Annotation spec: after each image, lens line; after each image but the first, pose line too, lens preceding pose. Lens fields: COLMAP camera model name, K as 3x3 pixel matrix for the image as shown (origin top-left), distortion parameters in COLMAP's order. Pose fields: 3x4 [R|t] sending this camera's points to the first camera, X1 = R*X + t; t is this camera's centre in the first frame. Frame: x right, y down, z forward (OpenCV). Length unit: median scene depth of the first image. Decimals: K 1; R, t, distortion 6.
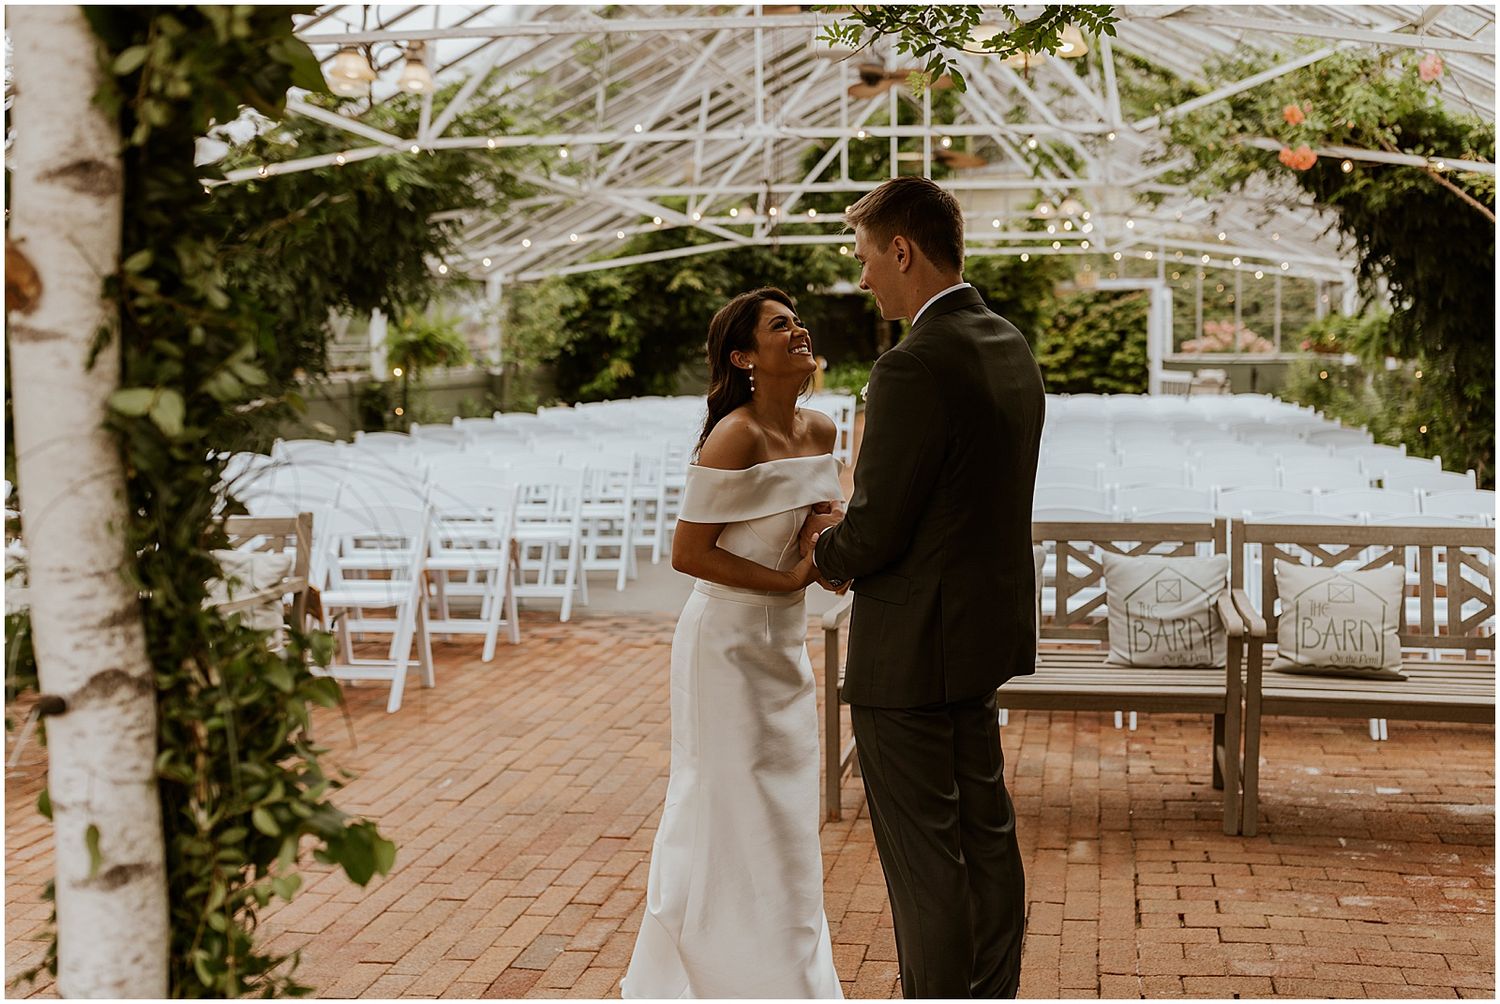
lens RADIAL K [[1514.5, 0, 929.3], [0, 1514.5, 441.1], [0, 0, 1]] dist [-0.003247, -0.004656]
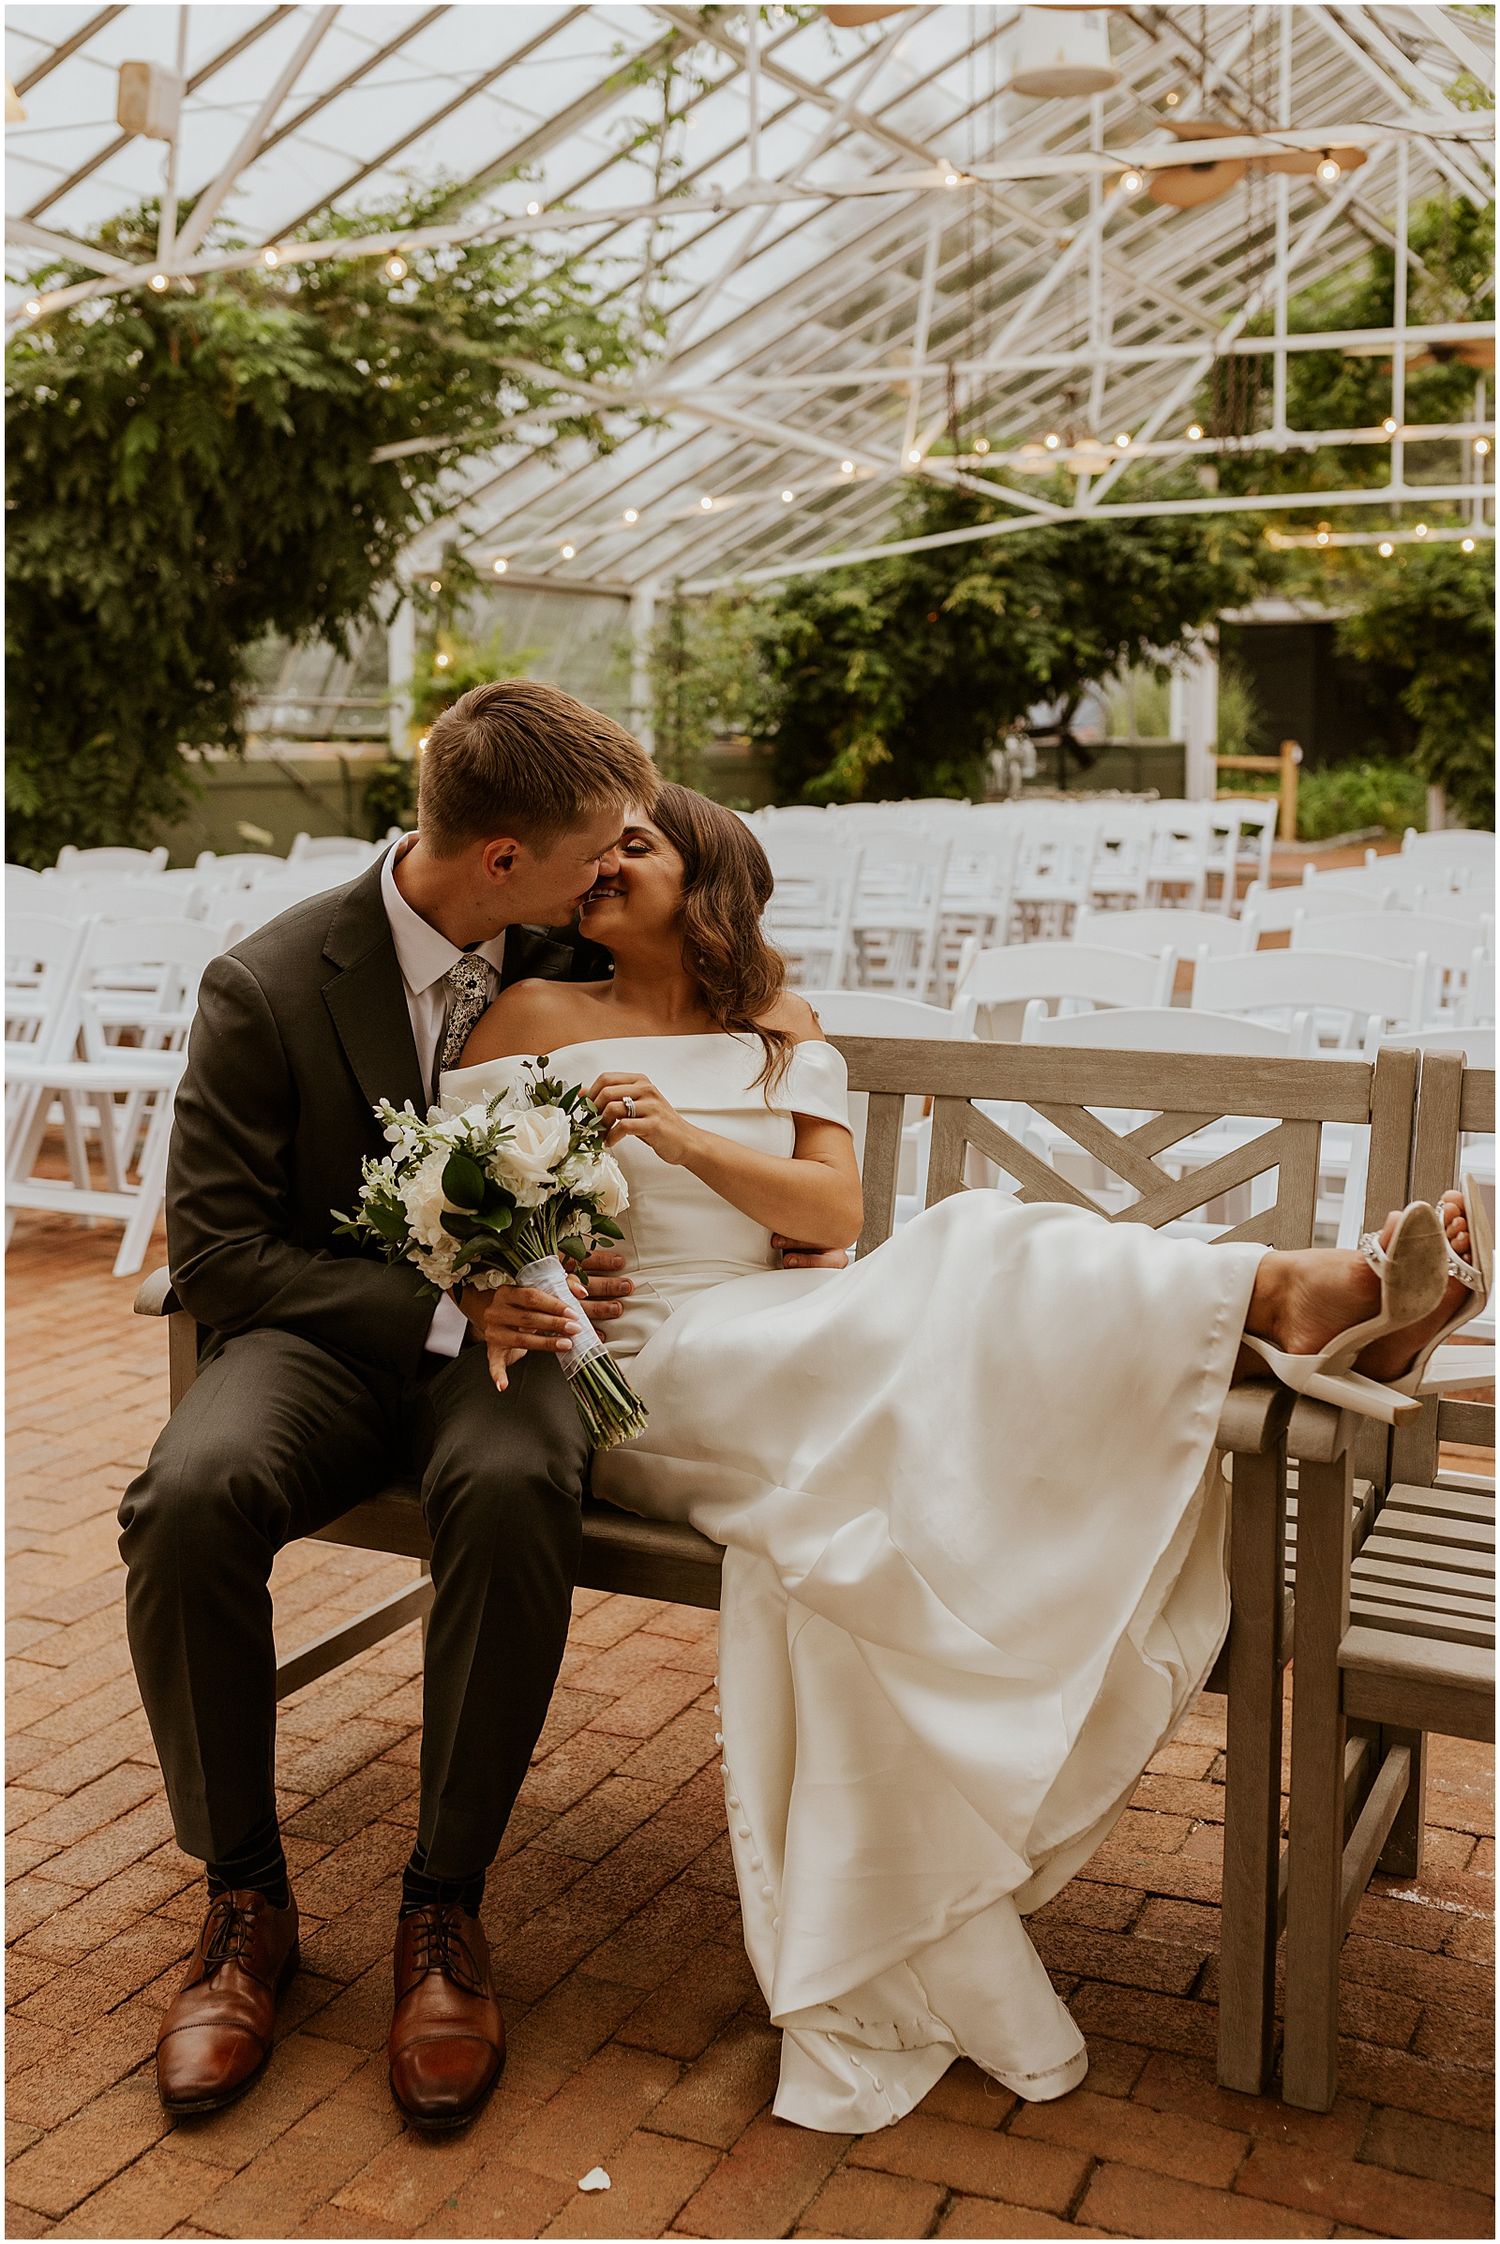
lens RADIAL K [[2374.2, 0, 813.2], [0, 2374.2, 937.1], [0, 0, 1]] dist [-0.003253, -0.016006]
pose [[0.945195, 0.028598, -0.325252, 0.080604], [-0.023397, 0.999528, 0.019892, 0.006411], [0.325668, -0.011192, 0.945418, 0.159498]]
